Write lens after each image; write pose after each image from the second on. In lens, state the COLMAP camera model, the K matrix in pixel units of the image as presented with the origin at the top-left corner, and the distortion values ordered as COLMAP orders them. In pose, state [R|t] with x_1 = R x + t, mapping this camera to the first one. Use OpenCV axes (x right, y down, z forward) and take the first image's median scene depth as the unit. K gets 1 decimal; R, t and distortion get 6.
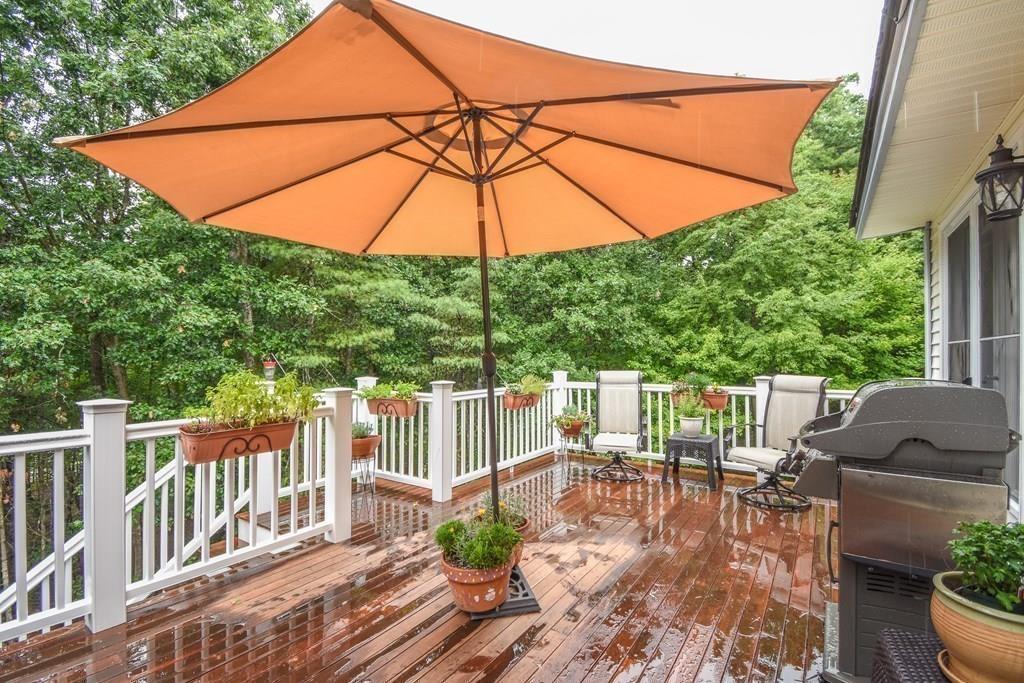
lens RADIAL K [[451.7, 0, 519.2], [0, 451.7, 342.6], [0, 0, 1]] dist [0.029749, -0.017002]
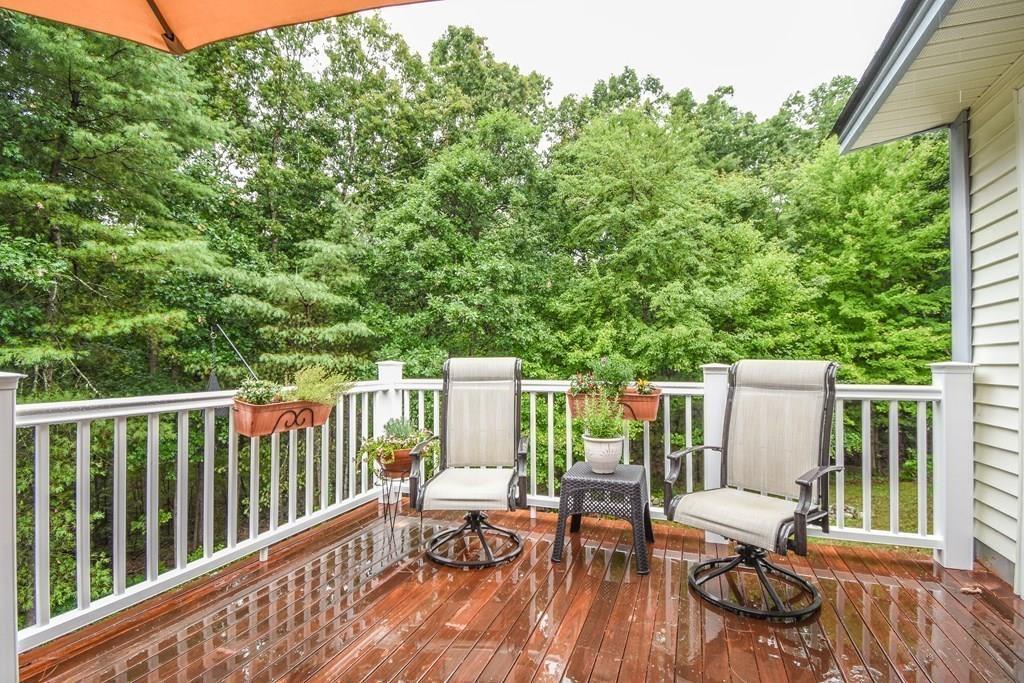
lens RADIAL K [[451.7, 0, 519.2], [0, 451.7, 342.6], [0, 0, 1]] dist [0.029749, -0.017002]
pose [[0.973323, 0.008927, 0.229266, 0.050500], [-0.006861, 0.999928, -0.009810, 0.018372], [-0.229337, 0.007975, 0.973314, 0.162360]]
